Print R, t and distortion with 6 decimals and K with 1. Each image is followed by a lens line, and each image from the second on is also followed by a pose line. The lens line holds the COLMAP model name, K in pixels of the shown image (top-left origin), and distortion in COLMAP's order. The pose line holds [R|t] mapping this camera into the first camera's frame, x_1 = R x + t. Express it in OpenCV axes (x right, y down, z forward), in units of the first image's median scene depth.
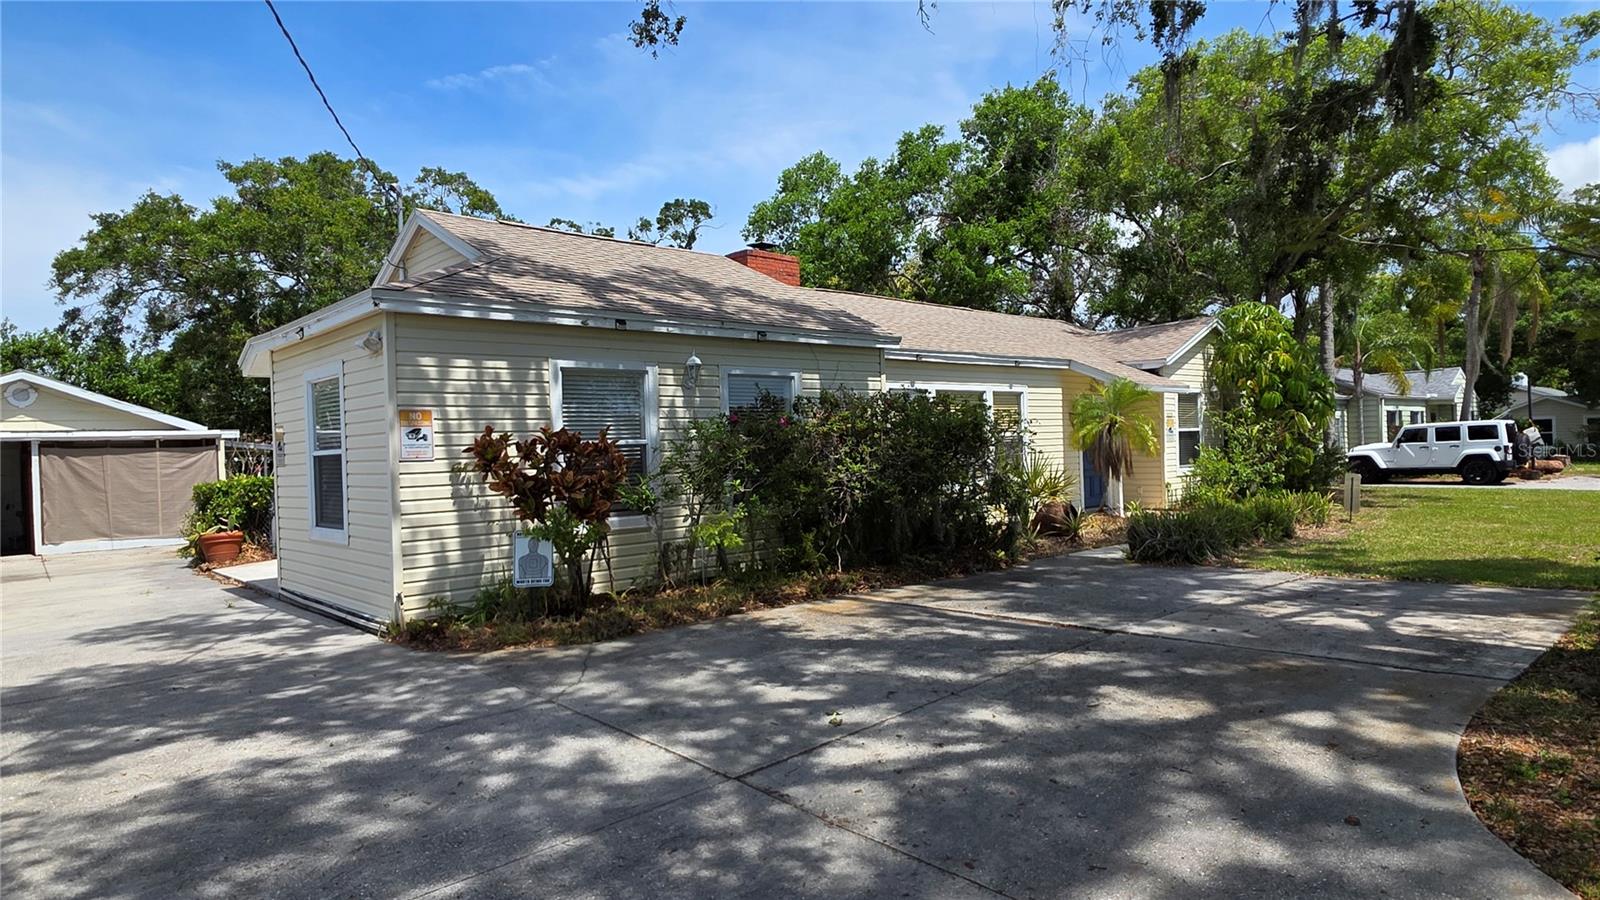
lens RADIAL K [[918.2, 0, 809.5], [0, 918.2, 454.4], [0, 0, 1]] dist [-0.002253, 0.003678]
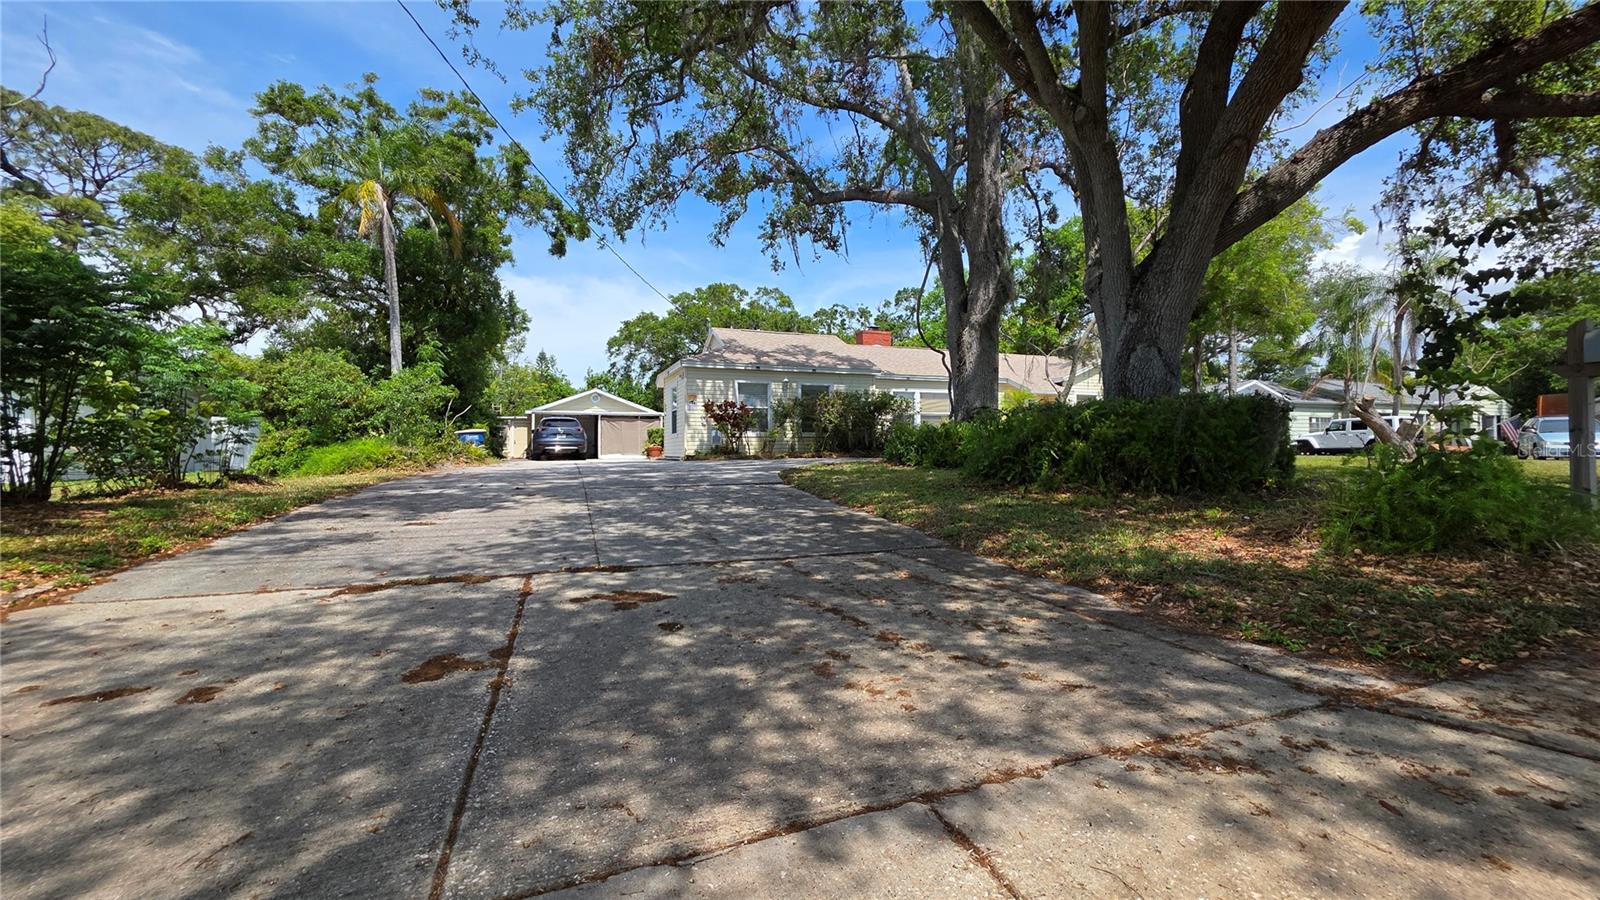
lens RADIAL K [[643.5, 0, 792.7], [0, 643.5, 440.4], [0, 0, 1]] dist [0.008009, -0.003283]
pose [[0.920528, 0.024315, -0.389920, 0.358775], [-0.030360, 0.999495, -0.009346, 0.055580], [0.389496, 0.020441, 0.920801, -0.448278]]
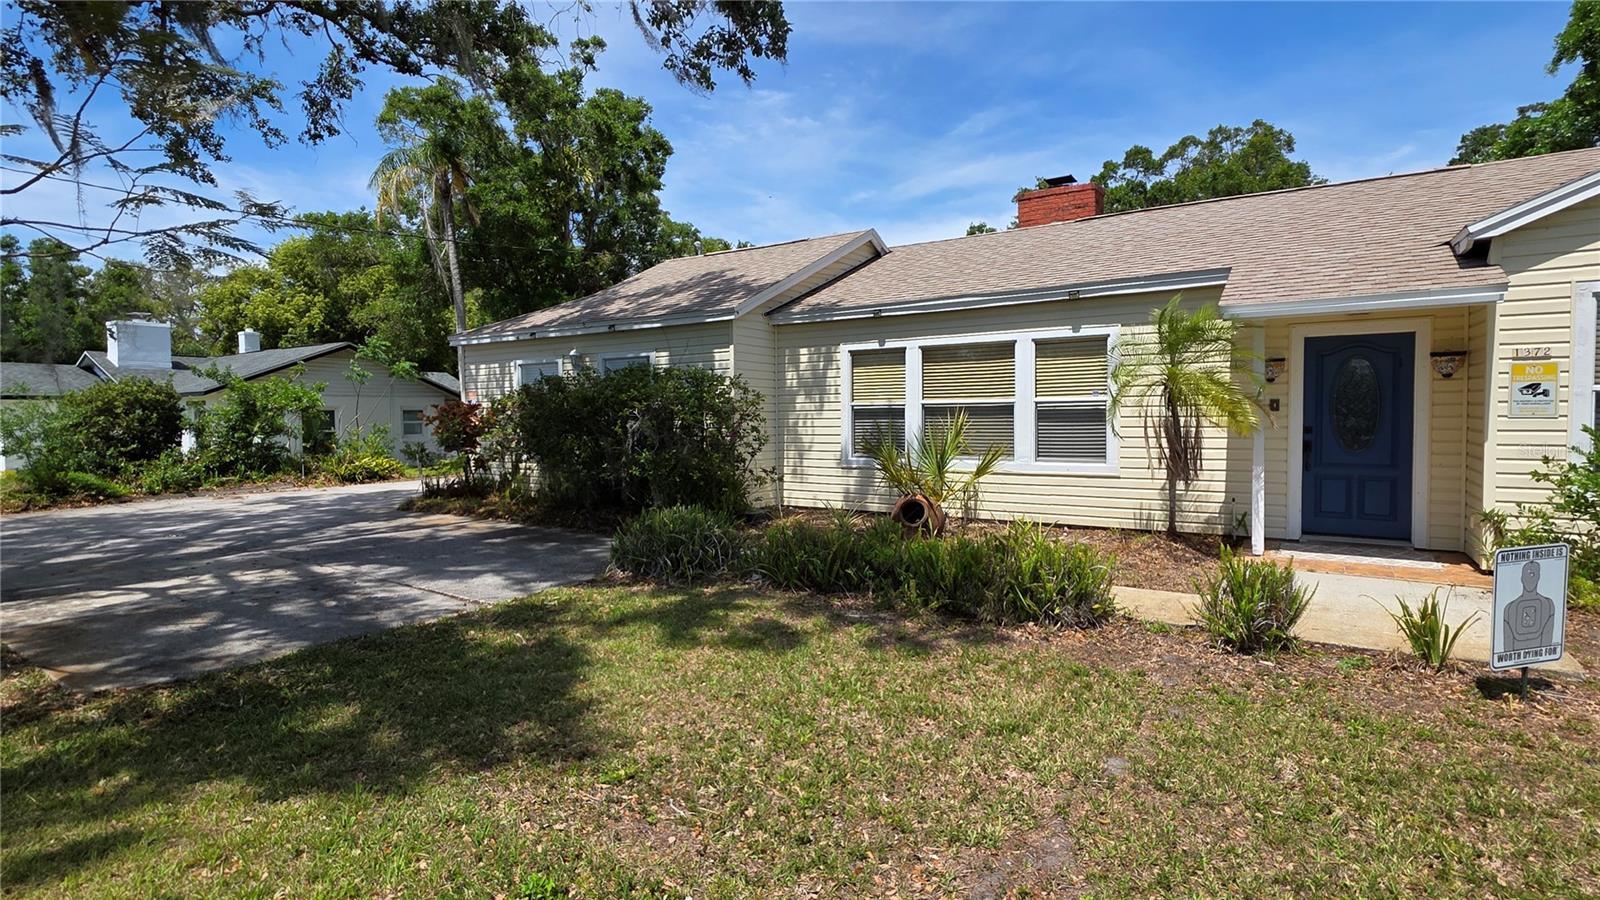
lens RADIAL K [[792.1, 0, 796.2], [0, 792.1, 441.9], [0, 0, 1]] dist [0.011815, -0.000524]
pose [[0.238640, 0.064192, -0.968984, 0.631113], [-0.004389, 0.997874, 0.065024, -0.023209], [0.971098, -0.011265, 0.238414, 0.552372]]
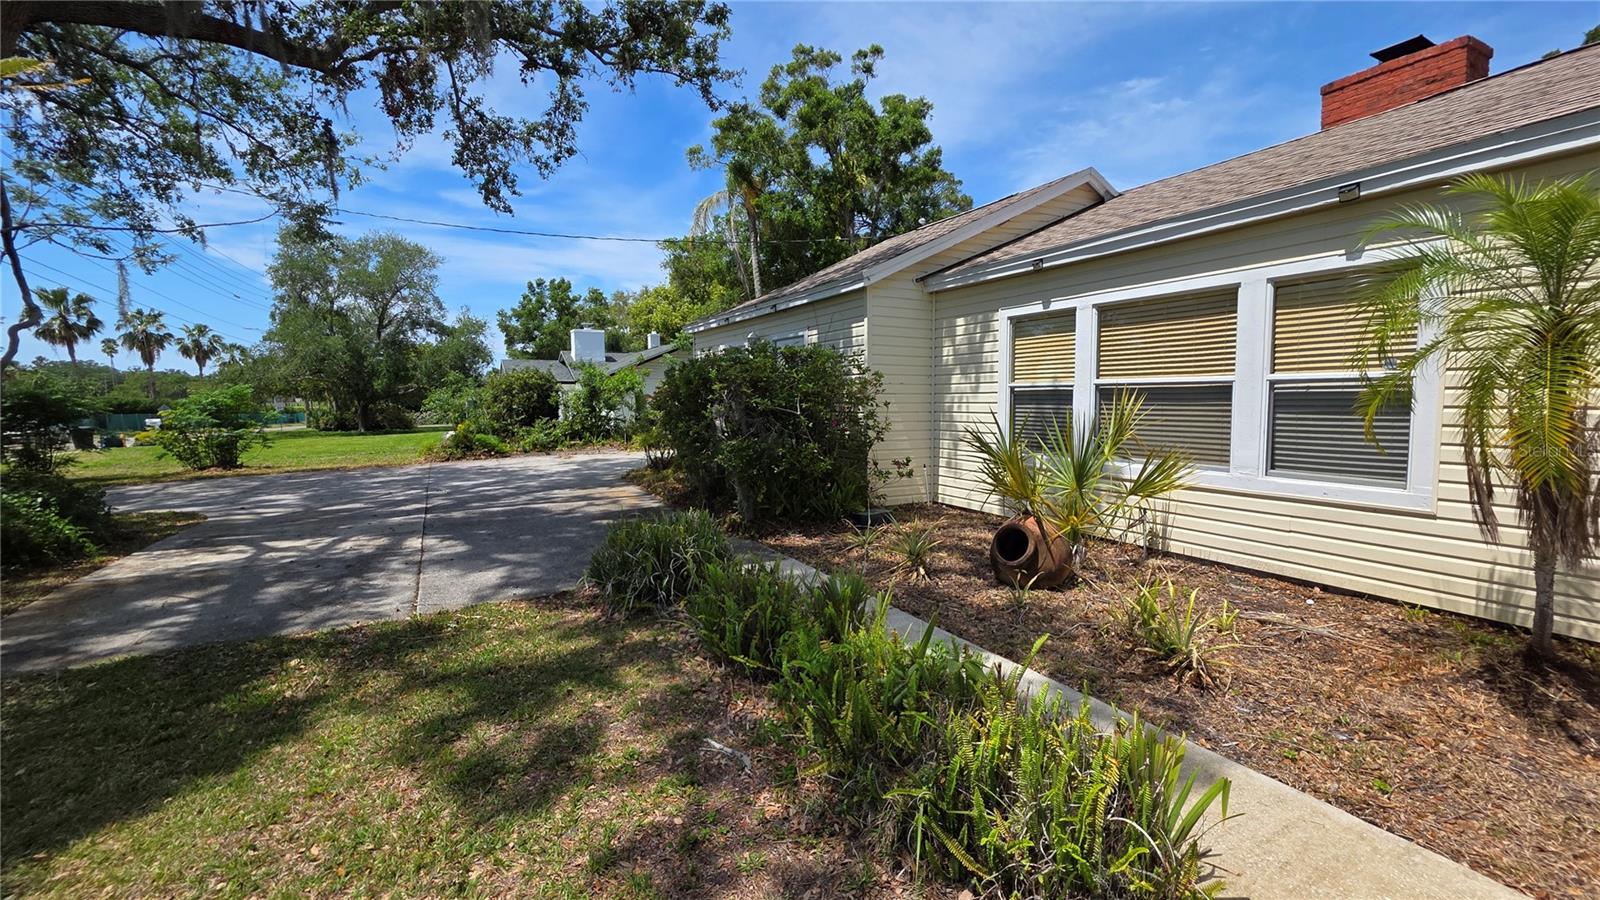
lens RADIAL K [[643.5, 0, 800.1], [0, 643.5, 439.0], [0, 0, 1]] dist [0.008009, -0.003283]
pose [[-0.247646, 0.101679, -0.963500, 0.467837], [0.010758, 0.994705, 0.102207, -0.021430], [0.968791, 0.014946, -0.247429, 0.707797]]
